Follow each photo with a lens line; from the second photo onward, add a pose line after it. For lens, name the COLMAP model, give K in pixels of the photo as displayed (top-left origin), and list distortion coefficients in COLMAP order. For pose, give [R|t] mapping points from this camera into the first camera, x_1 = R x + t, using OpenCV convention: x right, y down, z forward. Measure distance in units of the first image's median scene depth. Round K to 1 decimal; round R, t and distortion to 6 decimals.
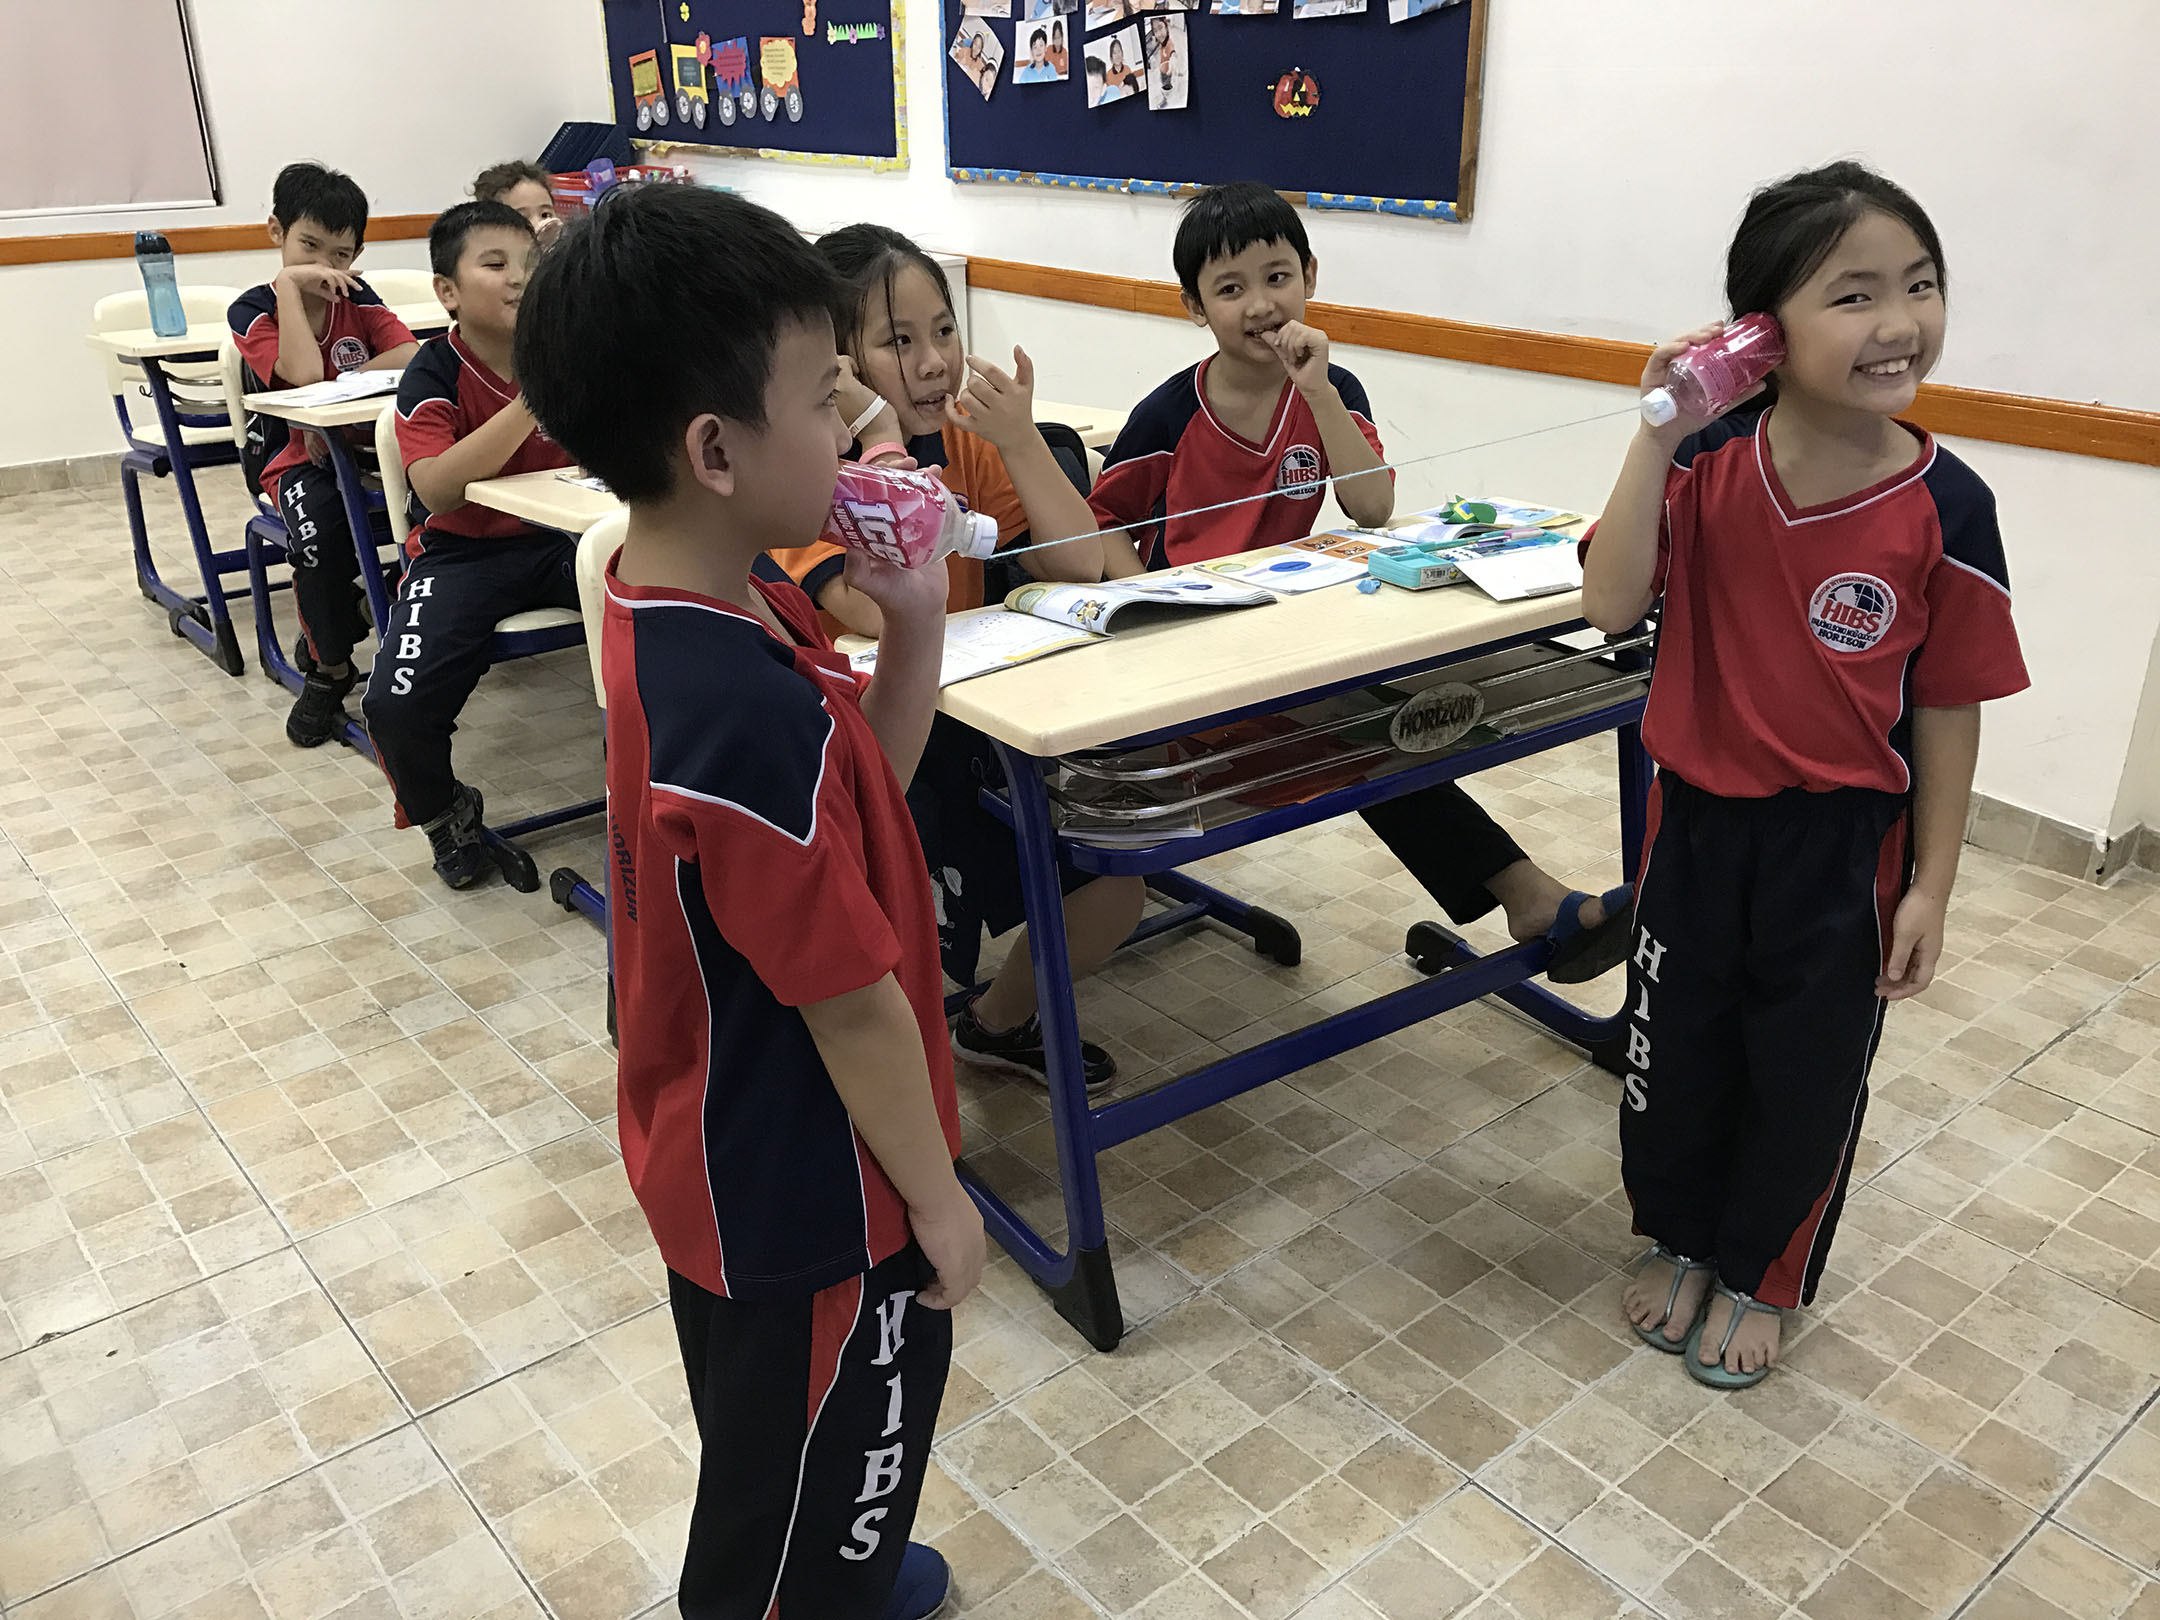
lens RADIAL K [[1744.0, 0, 1080.0], [0, 1744.0, 810.0], [0, 0, 1]] dist [0.009735, -0.001746]
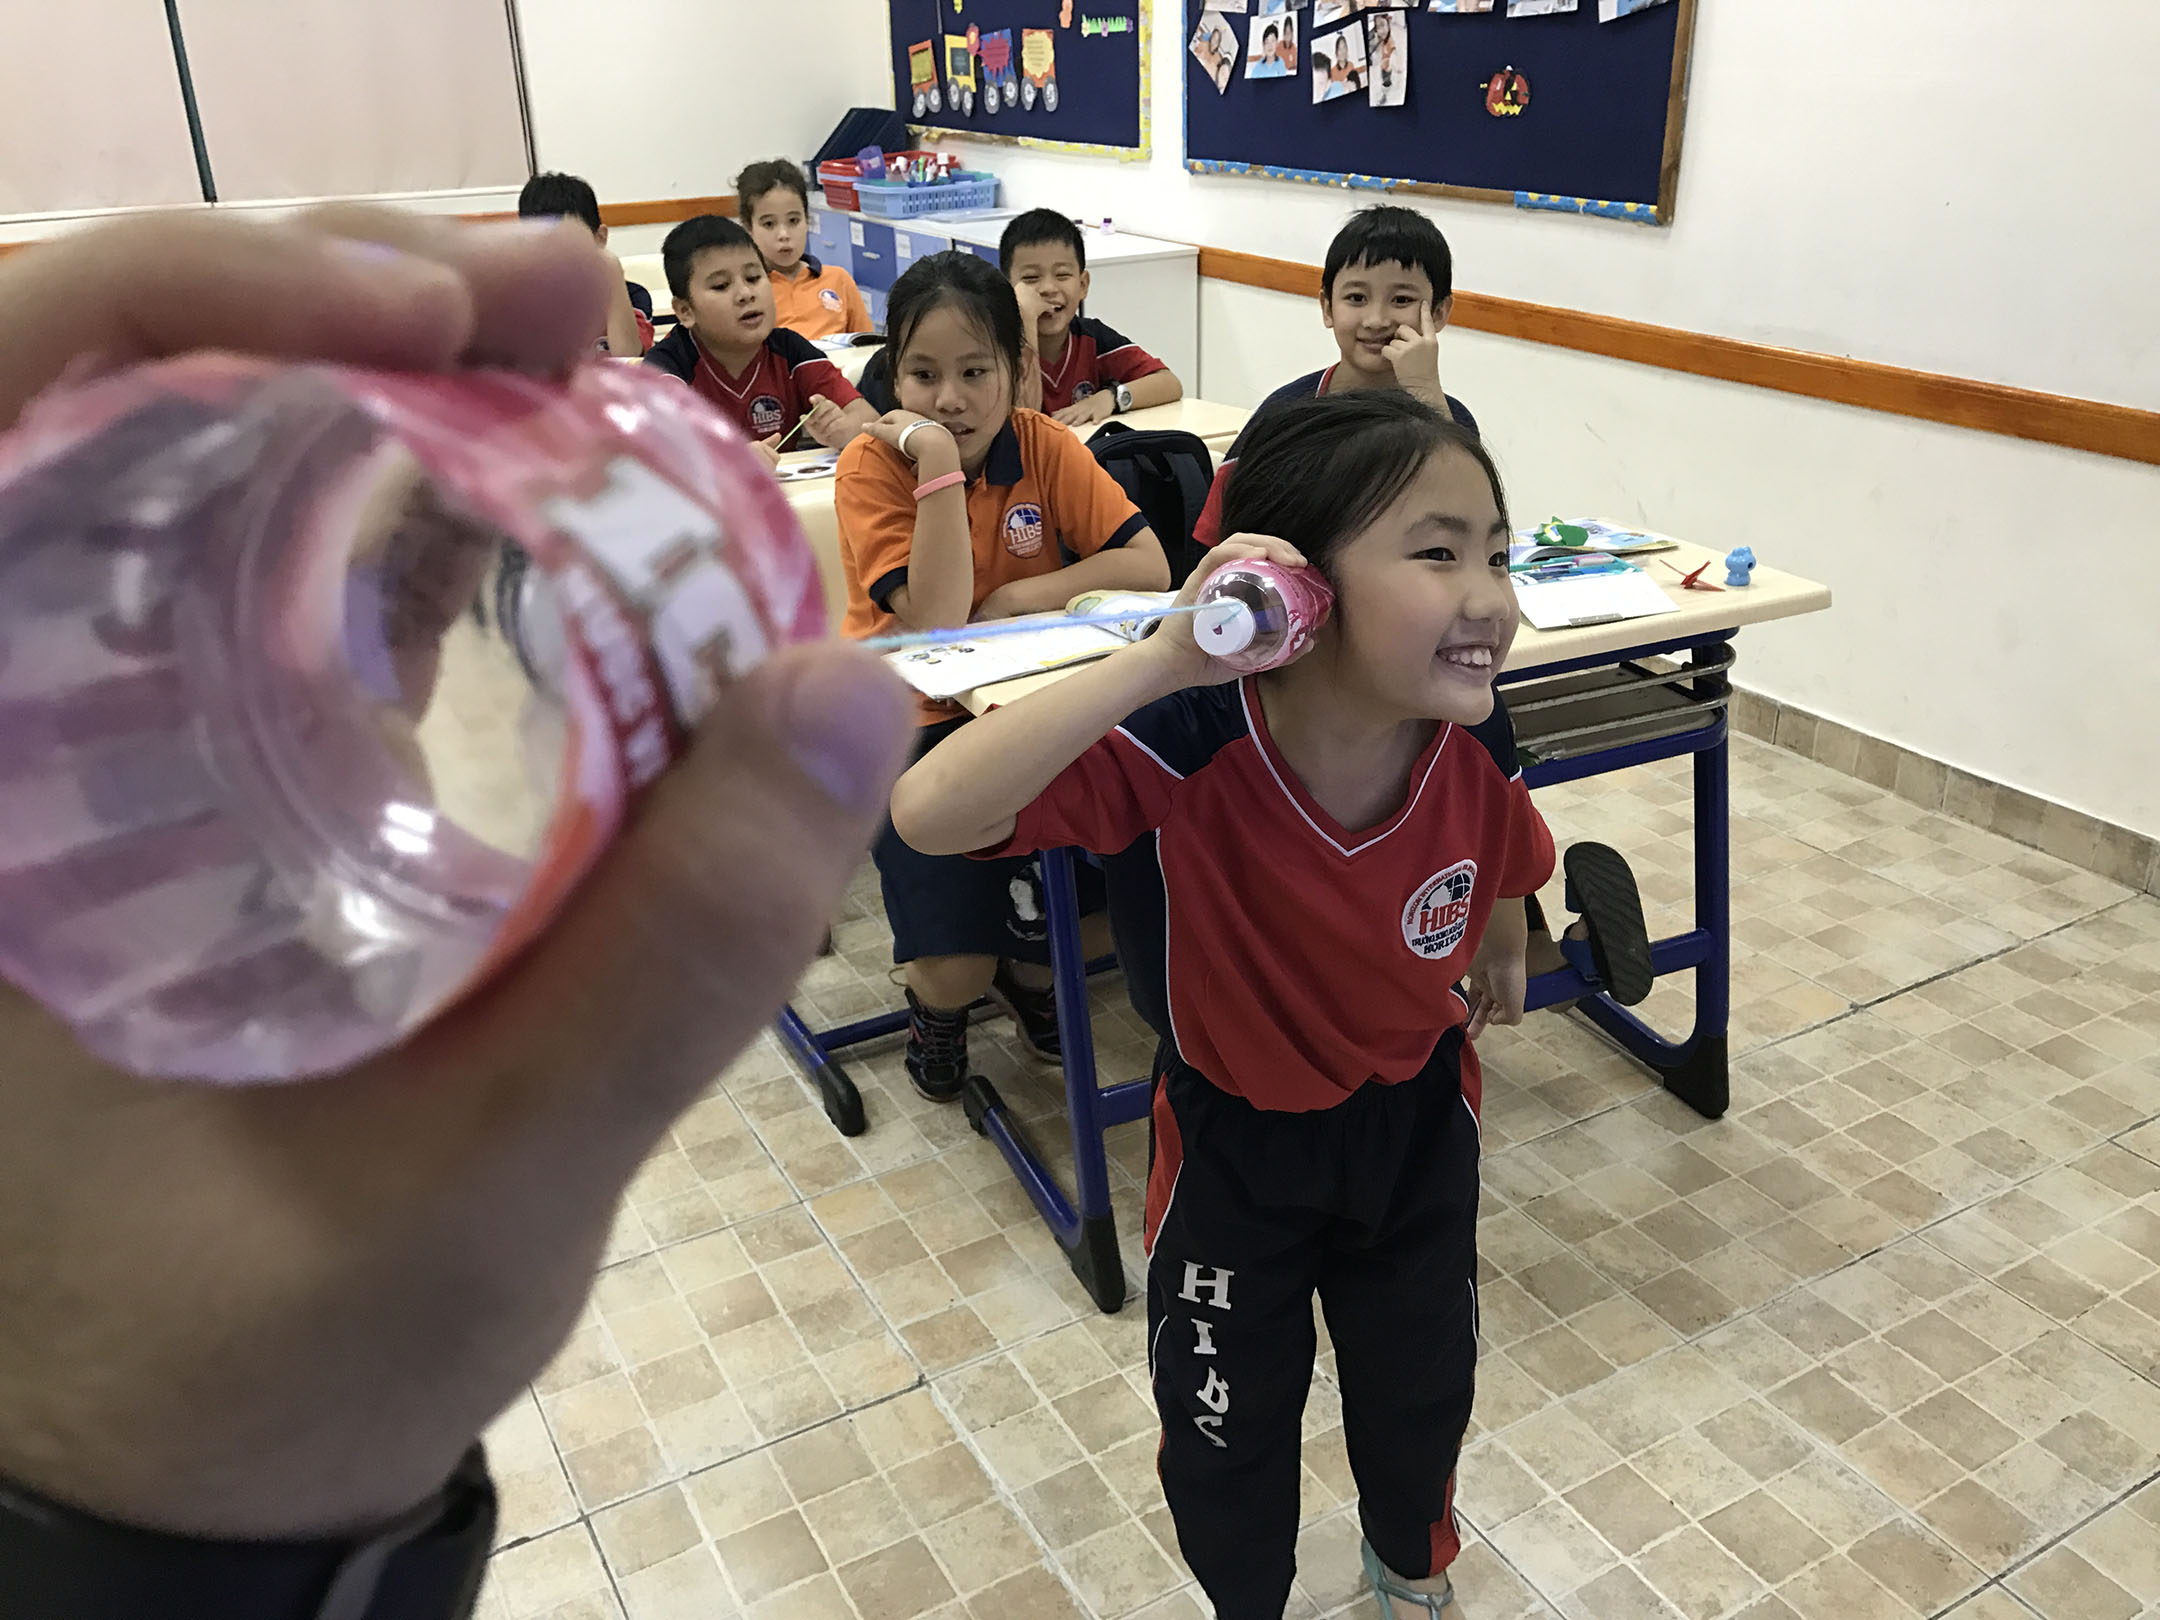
lens RADIAL K [[1744.0, 0, 1080.0], [0, 1744.0, 810.0], [0, 0, 1]] dist [0.009735, -0.001746]
pose [[0.984166, 0.063790, -0.165374, 0.125246], [-0.061016, 0.997899, 0.021809, -0.015841], [0.166417, -0.011373, 0.985990, -0.043024]]
